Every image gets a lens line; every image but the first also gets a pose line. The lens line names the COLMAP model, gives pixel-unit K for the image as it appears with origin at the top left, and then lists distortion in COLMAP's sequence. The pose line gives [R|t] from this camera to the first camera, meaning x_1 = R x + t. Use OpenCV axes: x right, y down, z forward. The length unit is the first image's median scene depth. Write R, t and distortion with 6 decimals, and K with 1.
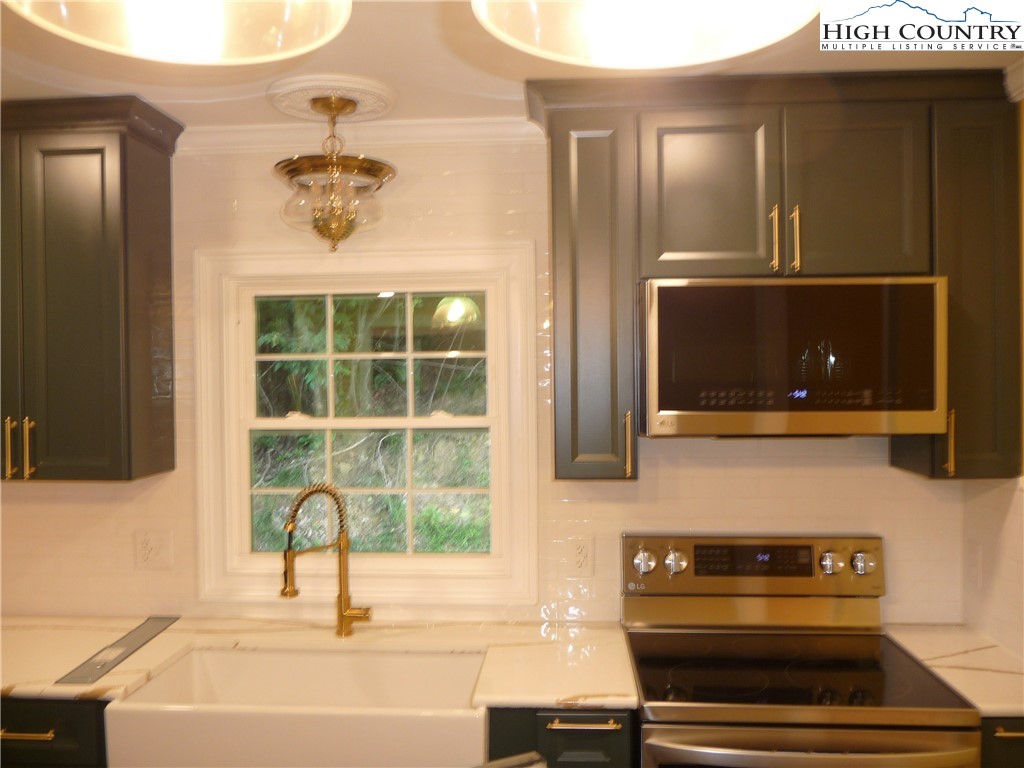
lens RADIAL K [[842.4, 0, 498.1], [0, 842.4, 380.8], [0, 0, 1]] dist [-0.047731, 0.005670]
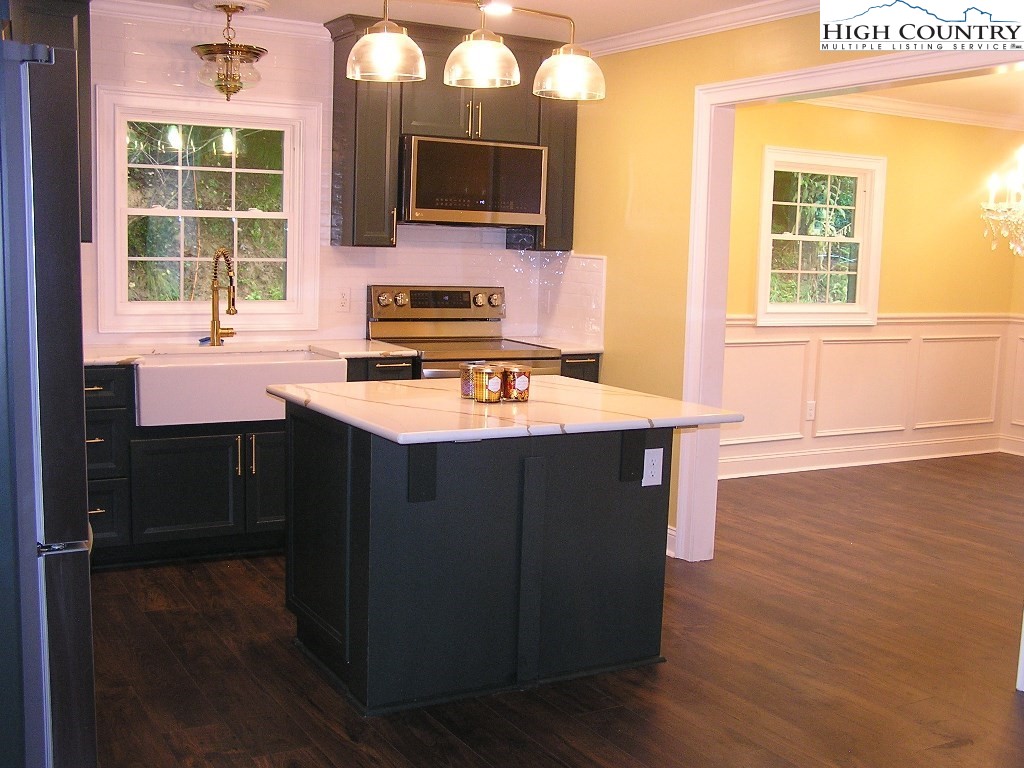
lens RADIAL K [[1161.8, 0, 504.1], [0, 1161.8, 391.7], [0, 0, 1]] dist [-0.110755, 0.000000]
pose [[0.829813, -0.037258, 0.556796, -0.995157], [-0.035127, 0.992303, 0.118751, 0.117947], [-0.556935, -0.118099, 0.822117, -1.155250]]
